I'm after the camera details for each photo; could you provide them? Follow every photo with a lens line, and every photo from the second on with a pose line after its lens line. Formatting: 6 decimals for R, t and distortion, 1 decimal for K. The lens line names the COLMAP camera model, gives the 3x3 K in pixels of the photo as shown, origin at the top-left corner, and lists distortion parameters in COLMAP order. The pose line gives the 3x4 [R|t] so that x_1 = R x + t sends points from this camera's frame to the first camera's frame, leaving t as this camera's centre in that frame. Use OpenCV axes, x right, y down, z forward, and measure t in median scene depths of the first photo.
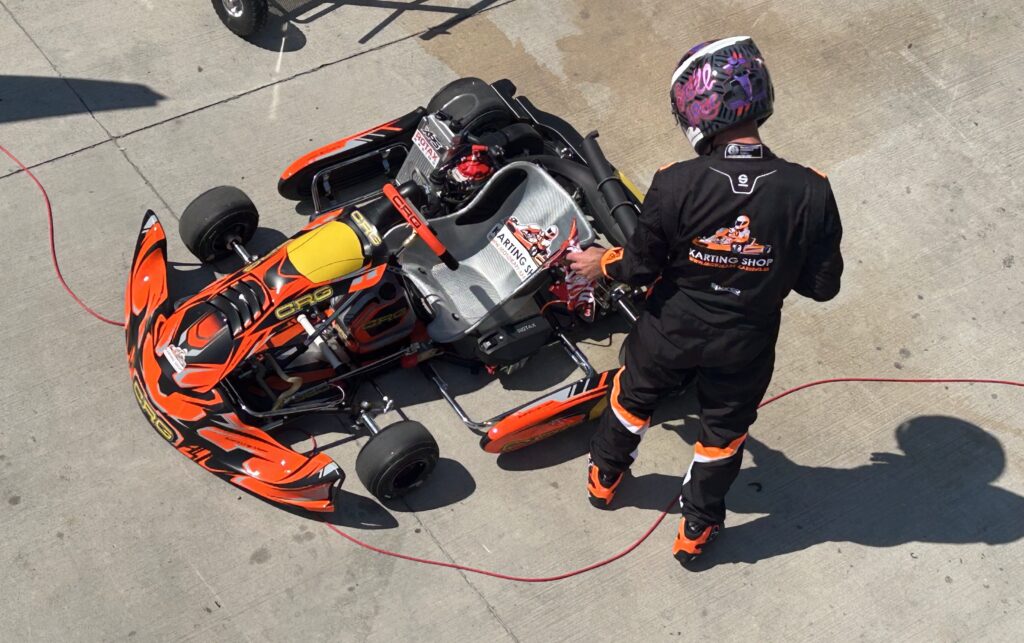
lens RADIAL K [[2325.7, 0, 512.1], [0, 2325.7, 261.8], [0, 0, 1]] dist [0.133683, -0.005752]
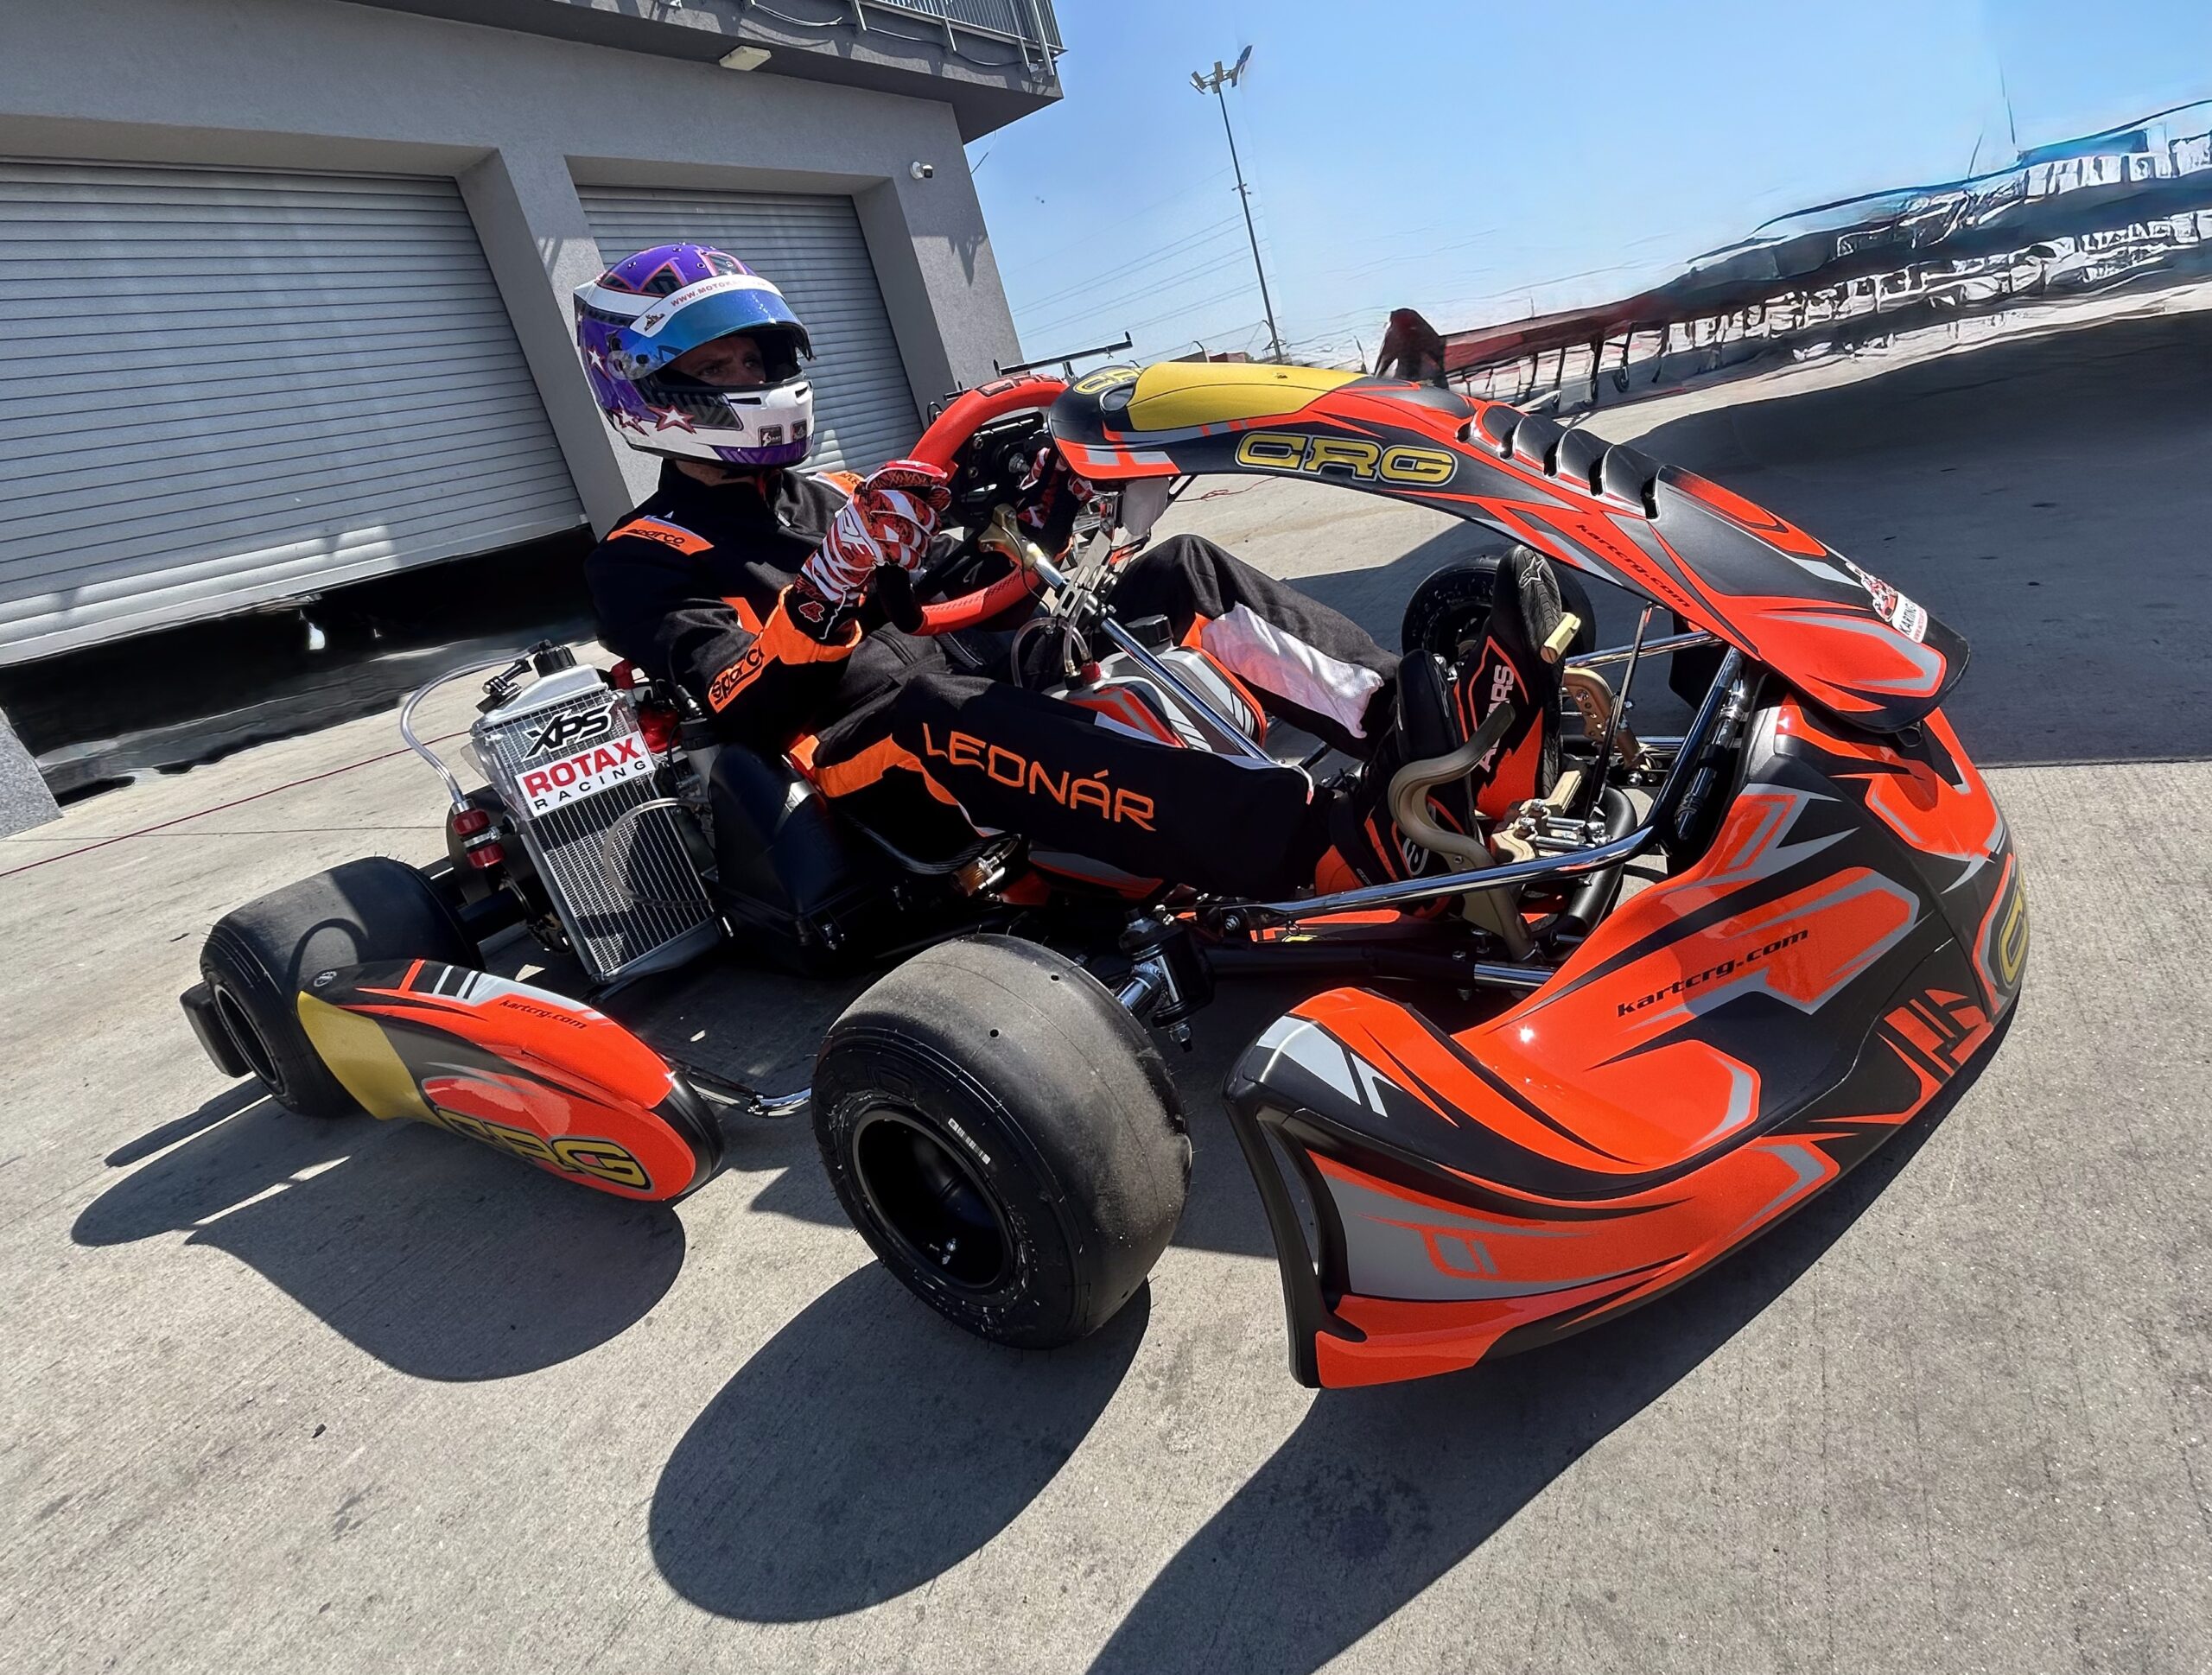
lens RADIAL K [[1077.9, 0, 1162.4], [0, 1077.9, 686.8], [0, 0, 1]] dist [-0.001090, -0.000010]
pose [[-0.378409, -0.365271, 0.850520, -0.198465], [0.787422, 0.355995, 0.503224, -0.067515], [-0.486594, 0.860142, 0.152911, 0.951881]]
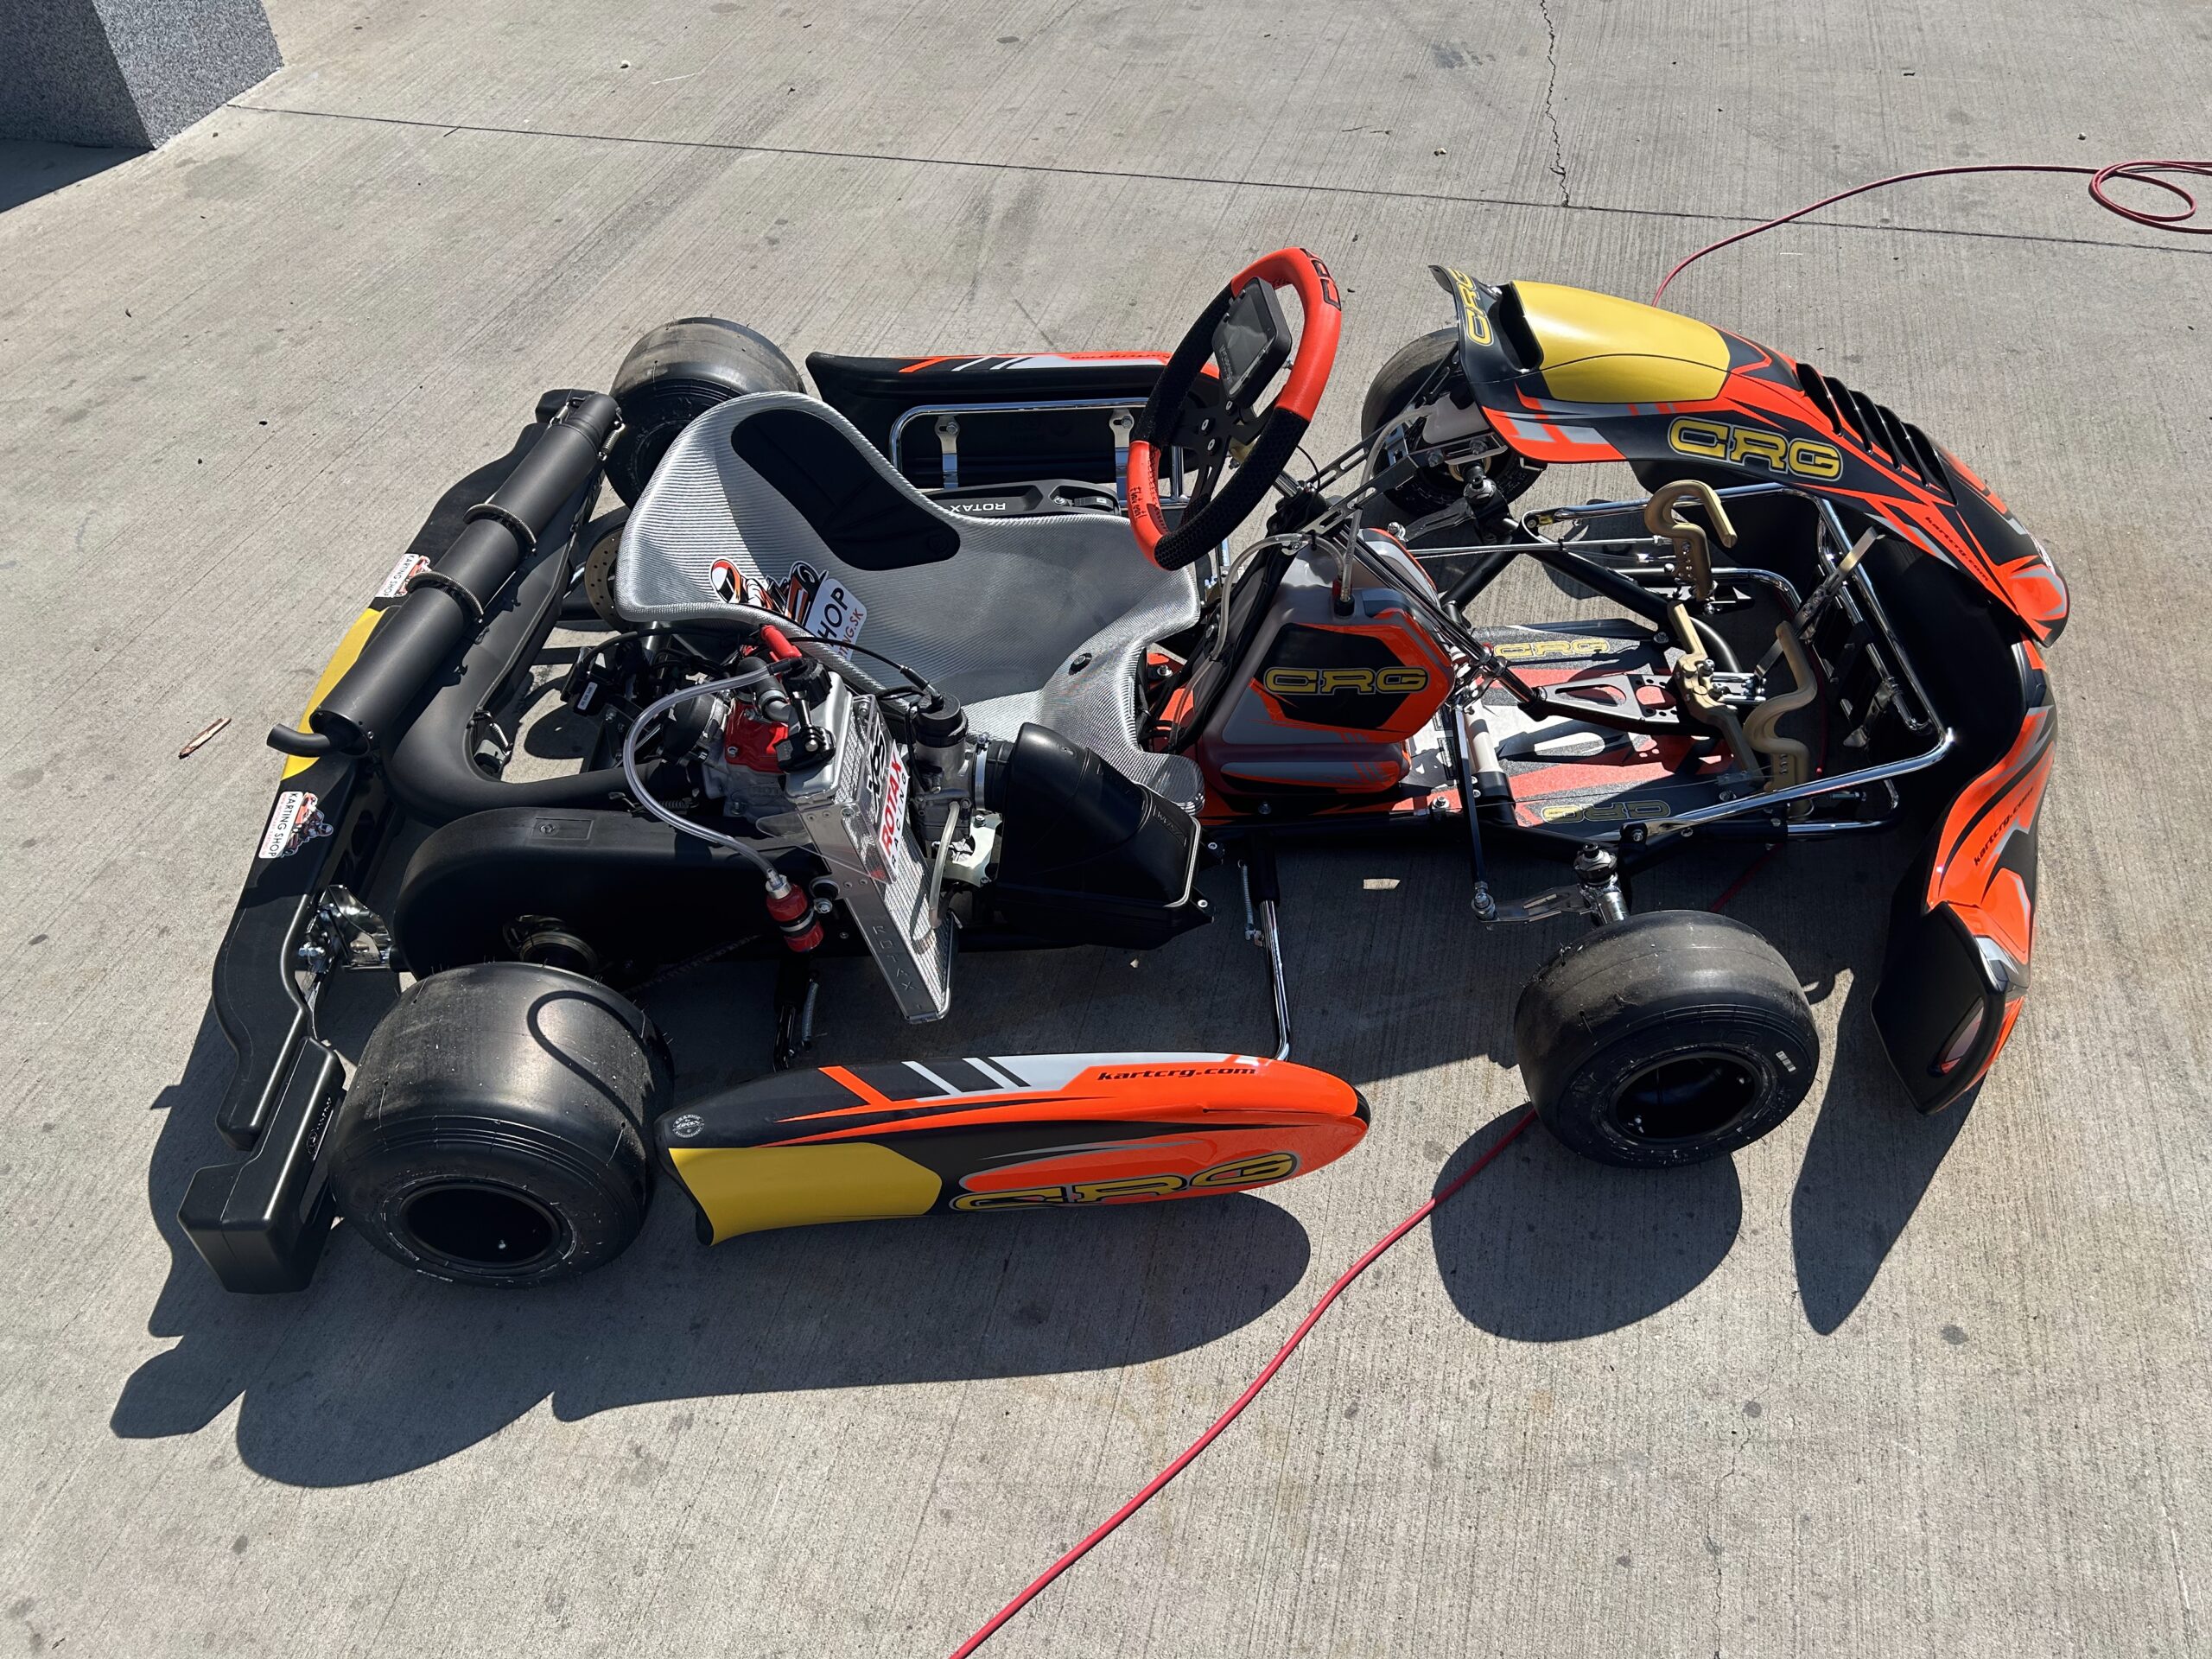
lens RADIAL K [[1693.1, 0, 1106.0], [0, 1693.1, 829.5], [0, 0, 1]] dist [0.046545, -0.054364]
pose [[-0.810223, -0.526179, 0.258213, -0.111963], [0.323164, -0.033507, 0.945749, -0.232968], [-0.488982, 0.849713, 0.197190, 0.977372]]
